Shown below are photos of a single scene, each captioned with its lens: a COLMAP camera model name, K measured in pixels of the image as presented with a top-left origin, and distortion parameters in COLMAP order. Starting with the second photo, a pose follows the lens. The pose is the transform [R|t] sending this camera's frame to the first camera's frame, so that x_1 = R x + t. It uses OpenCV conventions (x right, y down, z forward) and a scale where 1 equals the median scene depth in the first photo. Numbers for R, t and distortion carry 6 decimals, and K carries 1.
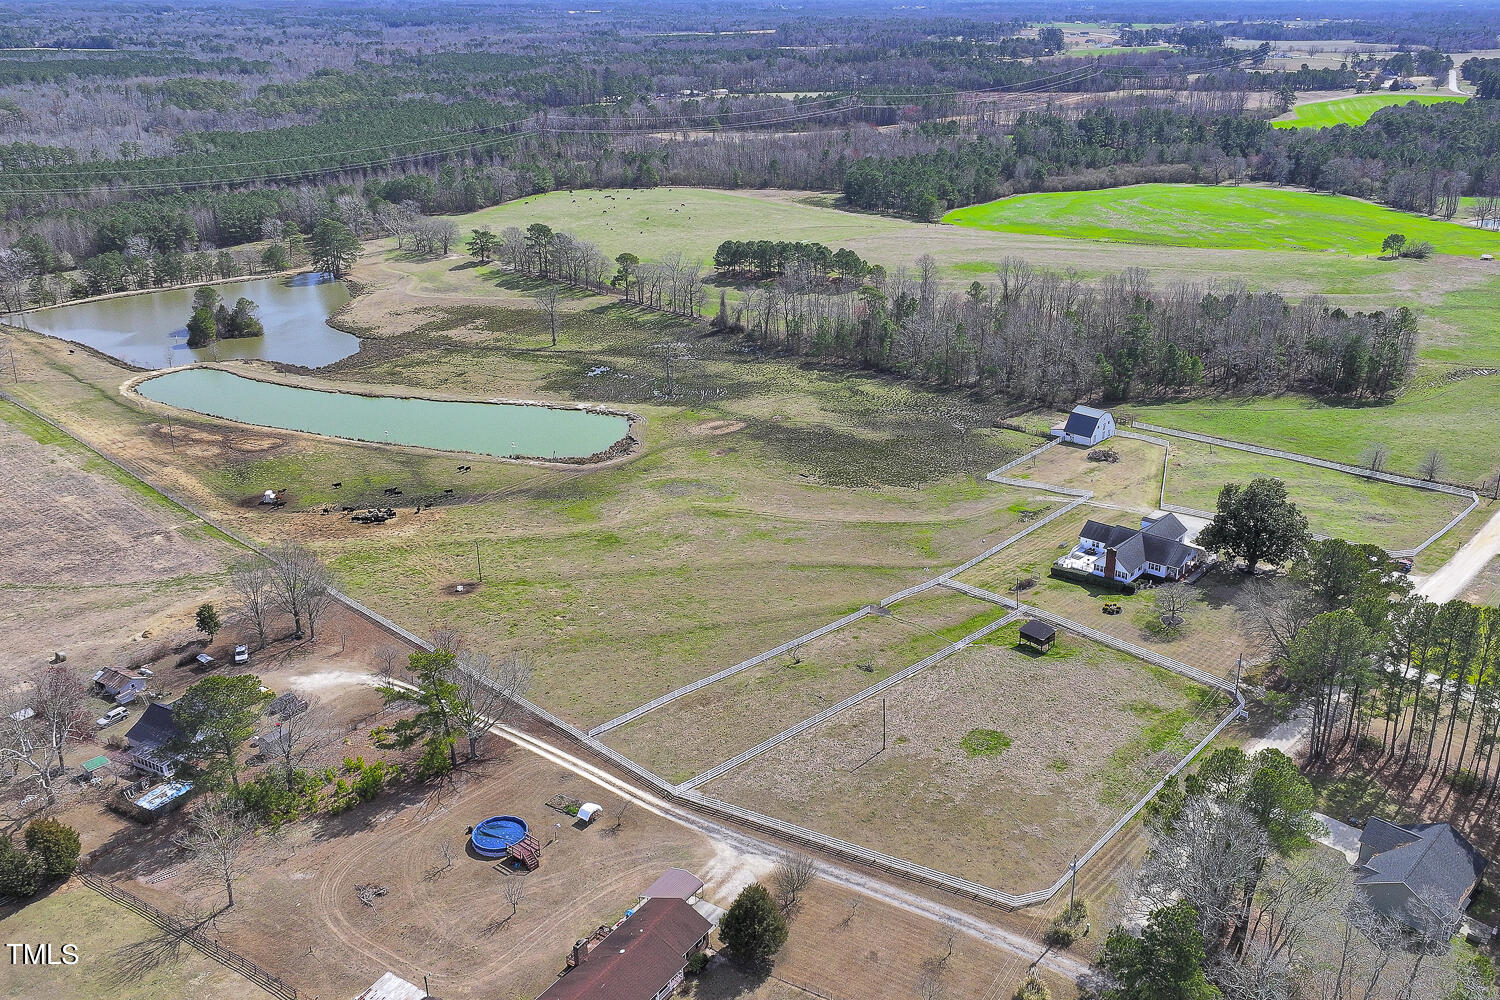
lens RADIAL K [[1265.9, 0, 833.4], [0, 1265.9, 479.9], [0, 0, 1]] dist [0.005323, -0.004456]
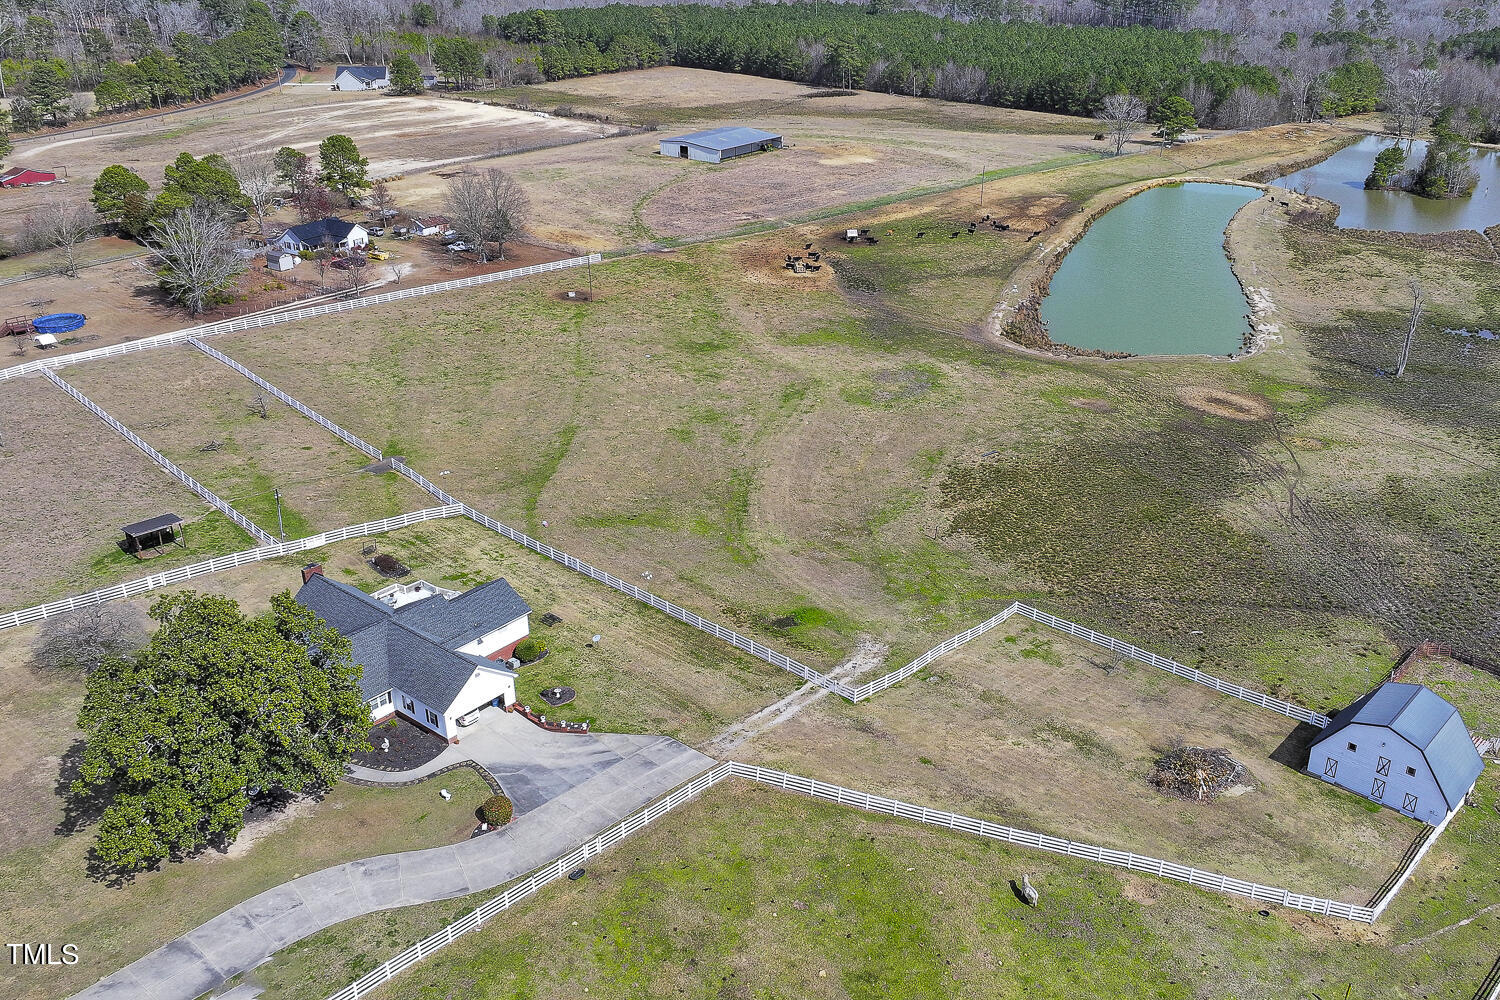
lens RADIAL K [[1293.8, 0, 851.9], [0, 1293.8, 502.3], [0, 0, 1]] dist [0.000957, -0.007166]
pose [[0.013814, 0.424076, -0.905521, 0.417925], [-0.375621, 0.841481, 0.388354, -0.153099], [0.926670, 0.334768, 0.170916, 0.678623]]
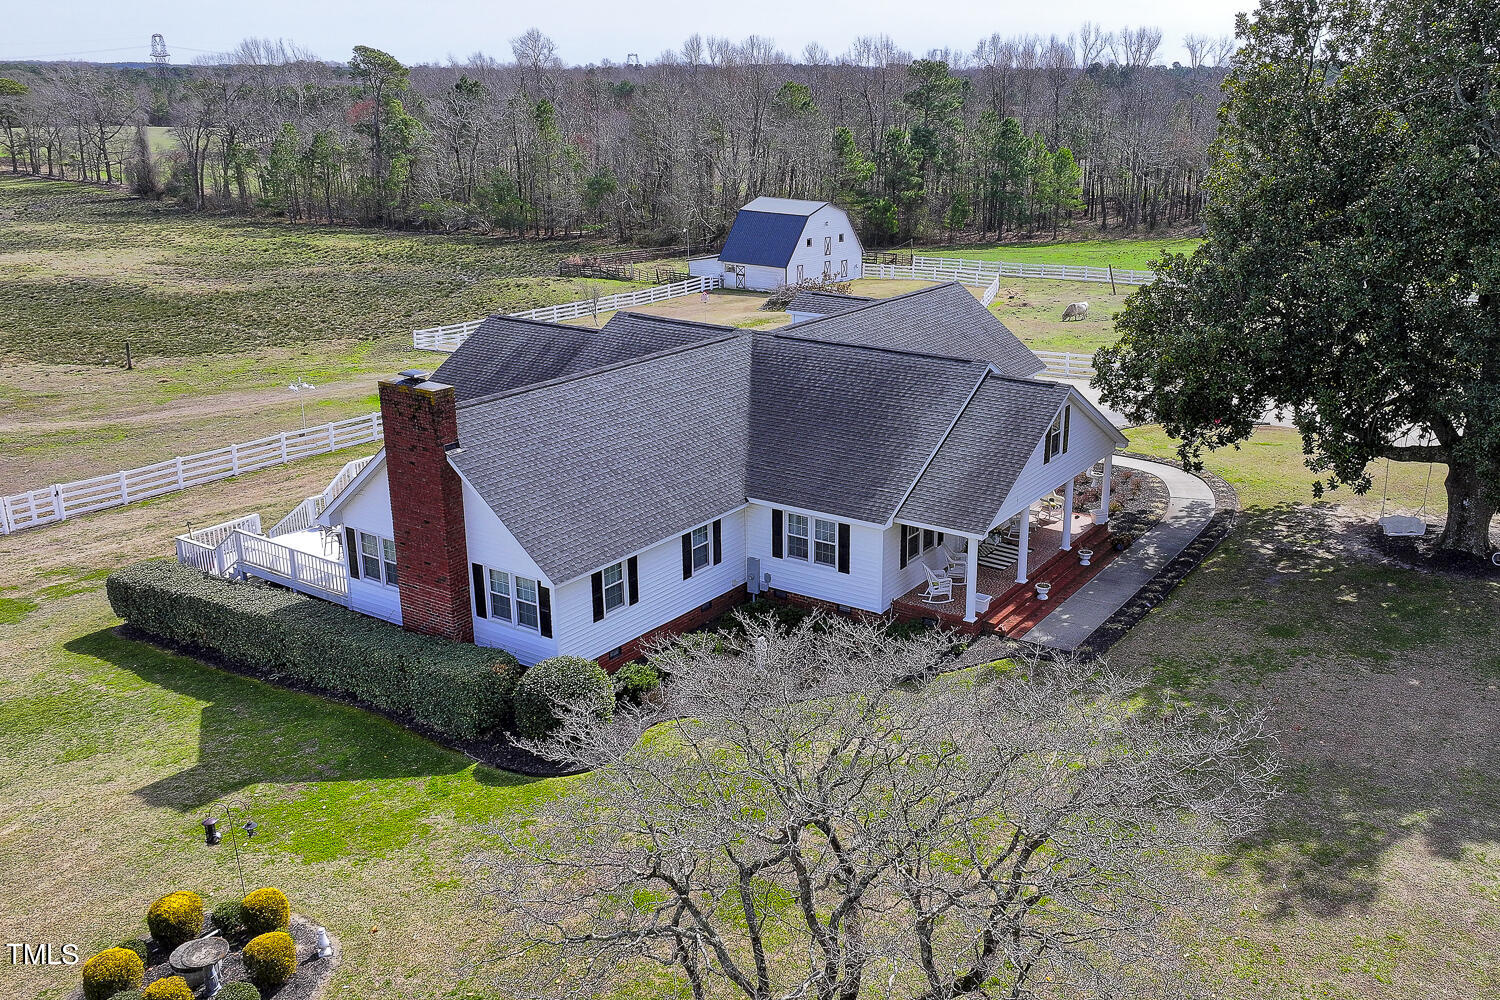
lens RADIAL K [[1306.8, 0, 852.4], [0, 1306.8, 490.1], [0, 0, 1]] dist [-0.013260, 0.010728]
pose [[0.993505, -0.024077, 0.111208, 0.151867], [0.031298, 0.997482, -0.063648, 0.045388], [-0.109396, 0.066715, 0.991757, 0.538451]]
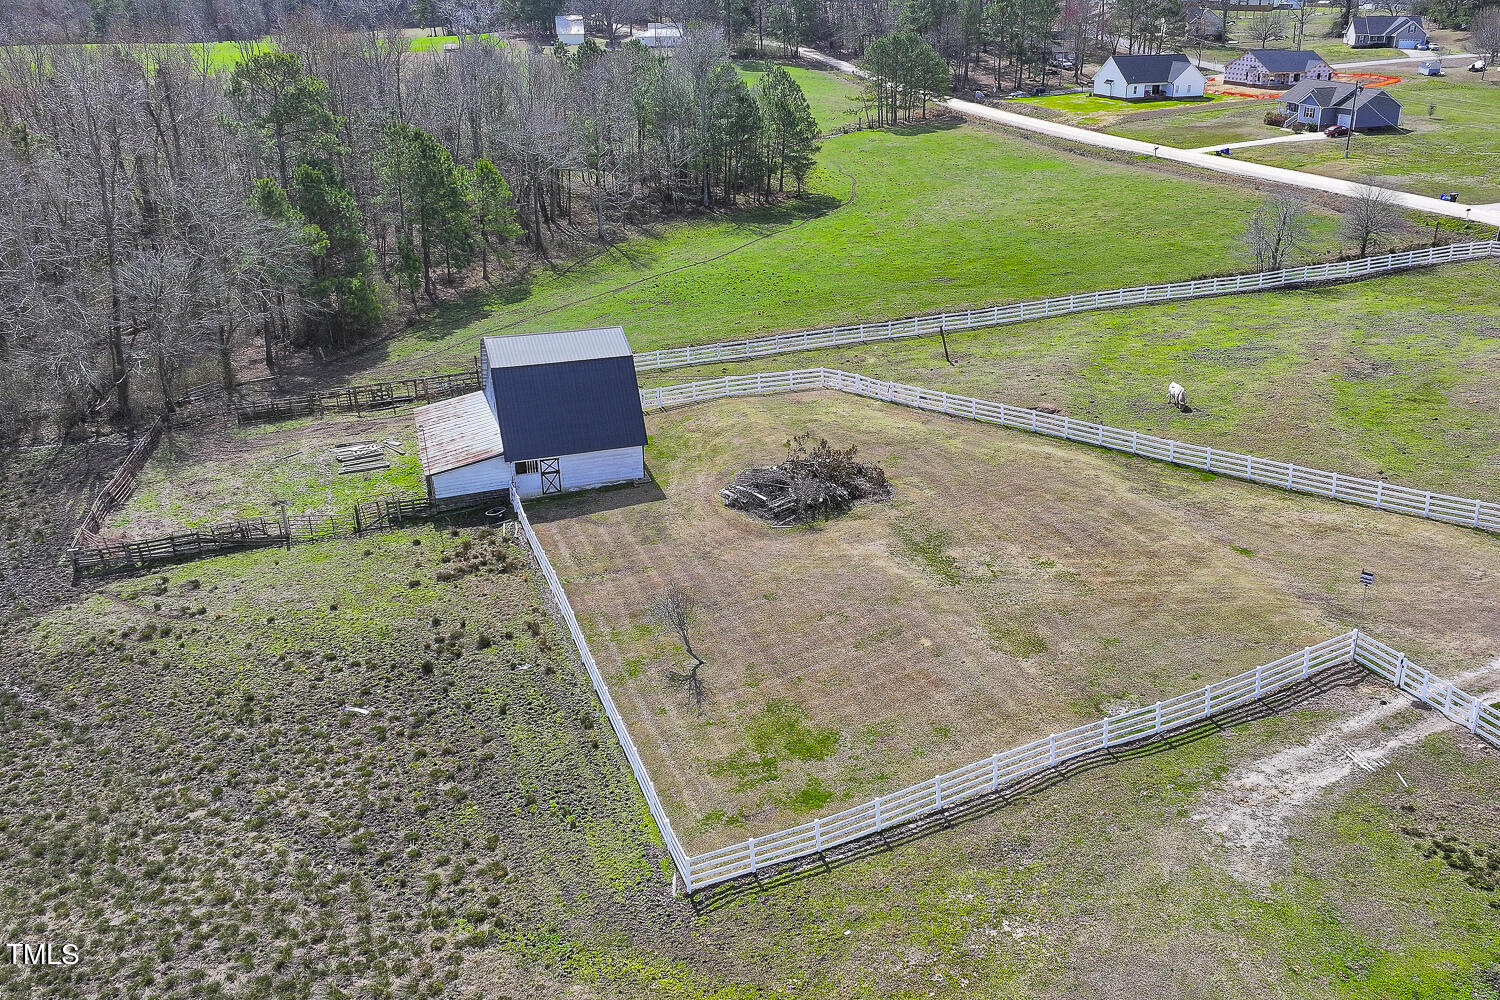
lens RADIAL K [[1265.9, 0, 833.4], [0, 1265.9, 479.9], [0, 0, 1]] dist [0.005323, -0.004456]
pose [[0.463927, -0.334432, 0.820321, 0.023601], [0.322255, 0.926272, 0.195378, -0.051581], [-0.825181, 0.173711, 0.537495, 0.719226]]
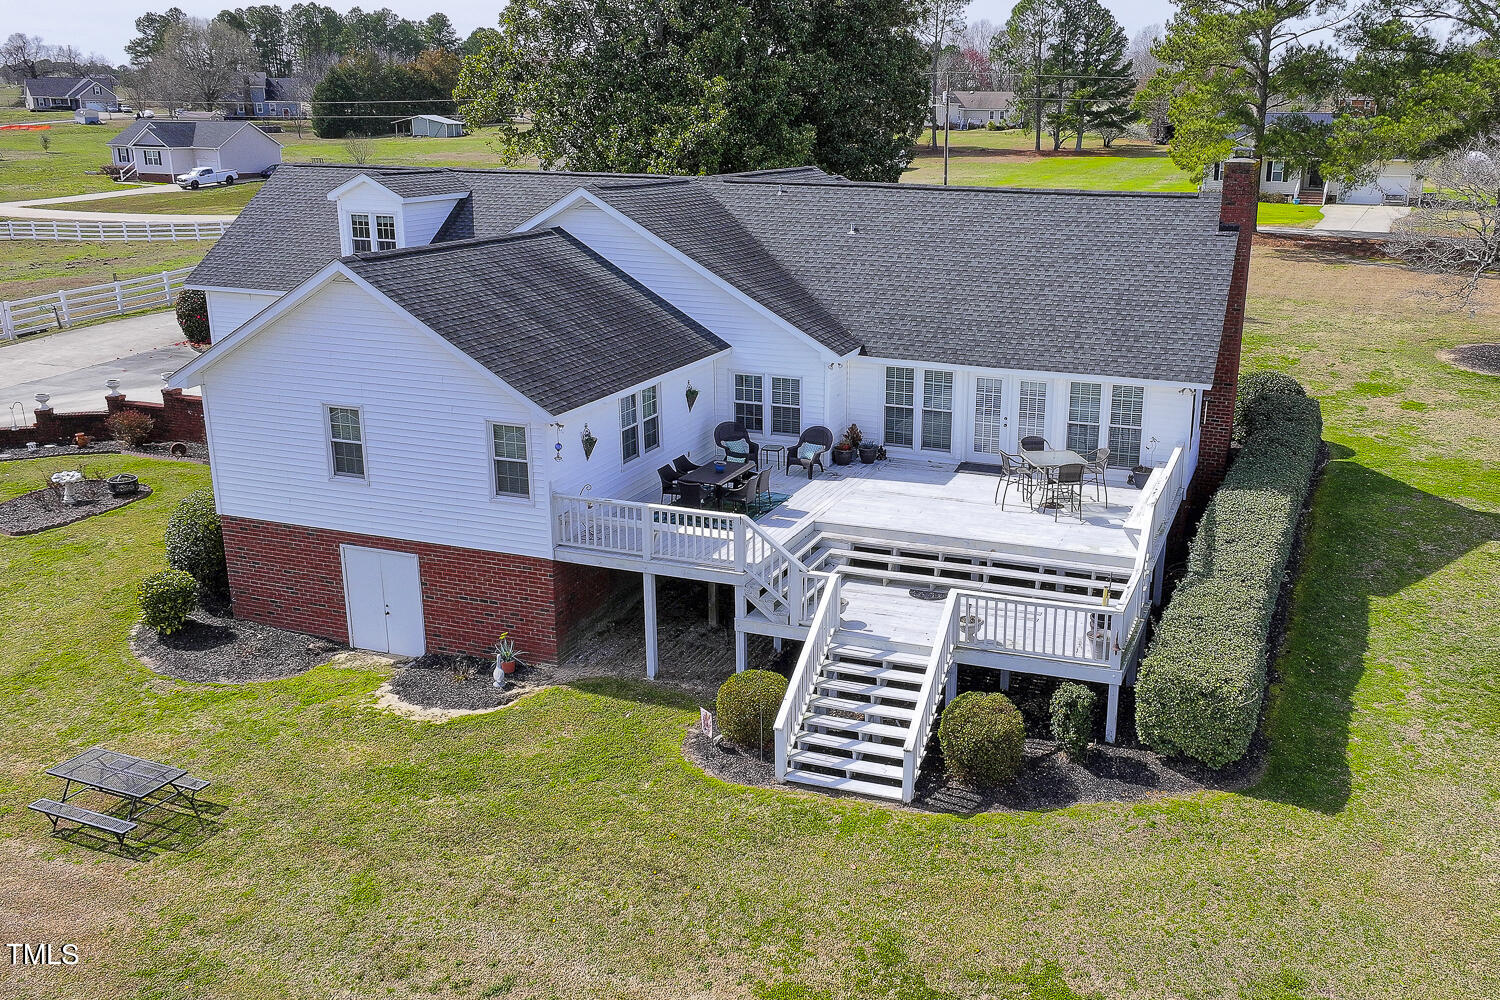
lens RADIAL K [[1306.8, 0, 852.4], [0, 1306.8, 490.1], [0, 0, 1]] dist [-0.013260, 0.010728]
pose [[-0.318923, -0.271772, 0.907980, 0.073528], [0.331150, 0.865677, 0.375424, 0.015679], [-0.888047, 0.420409, -0.186087, 0.654531]]
